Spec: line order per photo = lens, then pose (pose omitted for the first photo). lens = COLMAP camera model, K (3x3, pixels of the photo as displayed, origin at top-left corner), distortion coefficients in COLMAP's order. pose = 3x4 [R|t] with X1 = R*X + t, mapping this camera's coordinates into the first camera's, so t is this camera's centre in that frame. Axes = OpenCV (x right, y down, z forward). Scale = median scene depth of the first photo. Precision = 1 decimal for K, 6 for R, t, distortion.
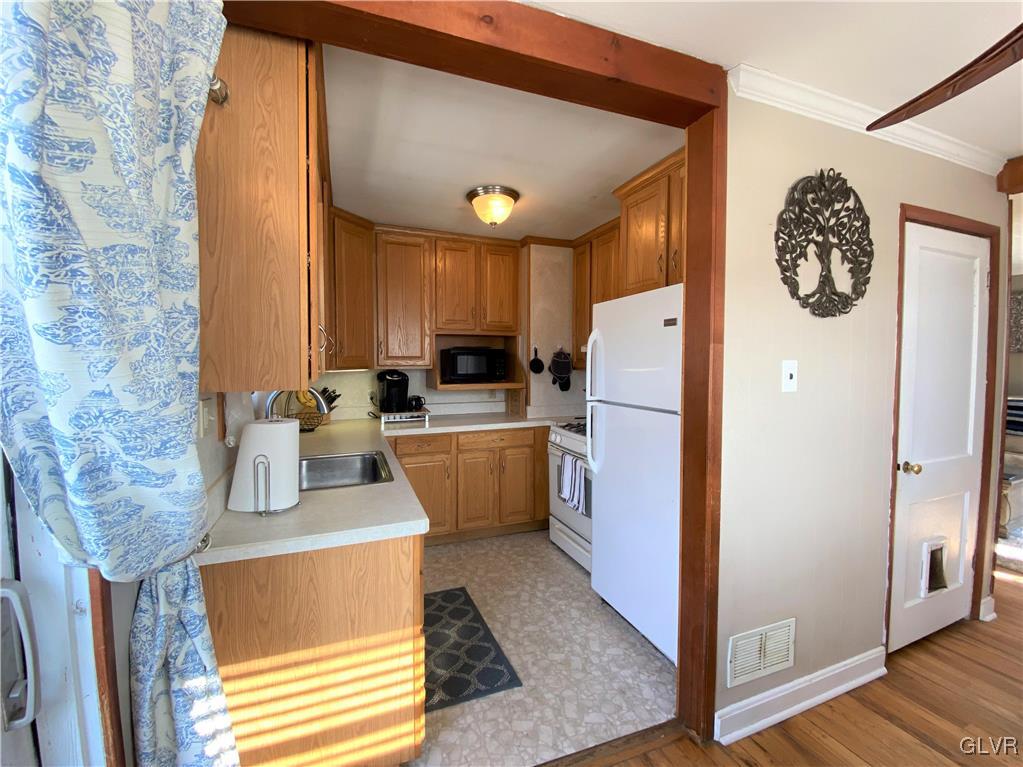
lens RADIAL K [[412.9, 0, 513.4], [0, 412.9, 376.6], [0, 0, 1]] dist [-0.012276, -0.002007]
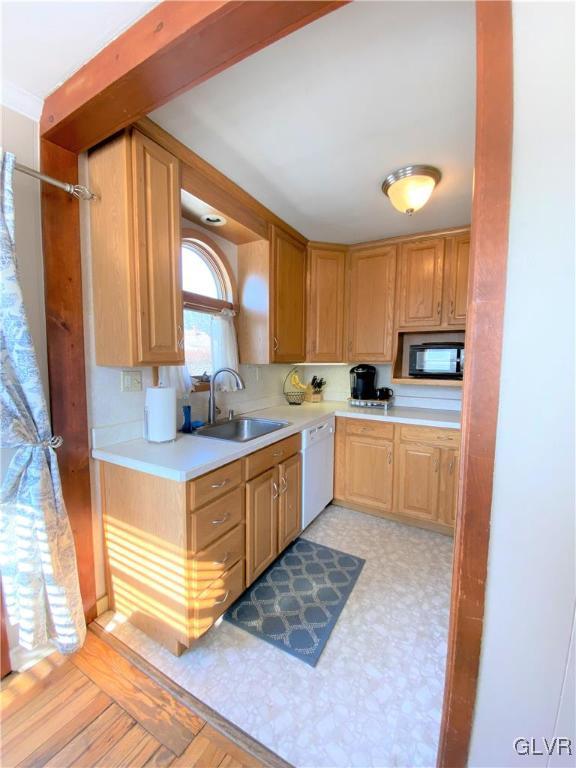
lens RADIAL K [[310.0, 0, 288.2], [0, 310.0, 391.3], [0, 0, 1]] dist [-0.012276, -0.002007]
pose [[0.634998, 0.074146, -0.768947, 0.366671], [-0.036306, 0.997148, 0.066168, 0.013086], [0.771660, -0.014099, 0.635879, 0.335232]]
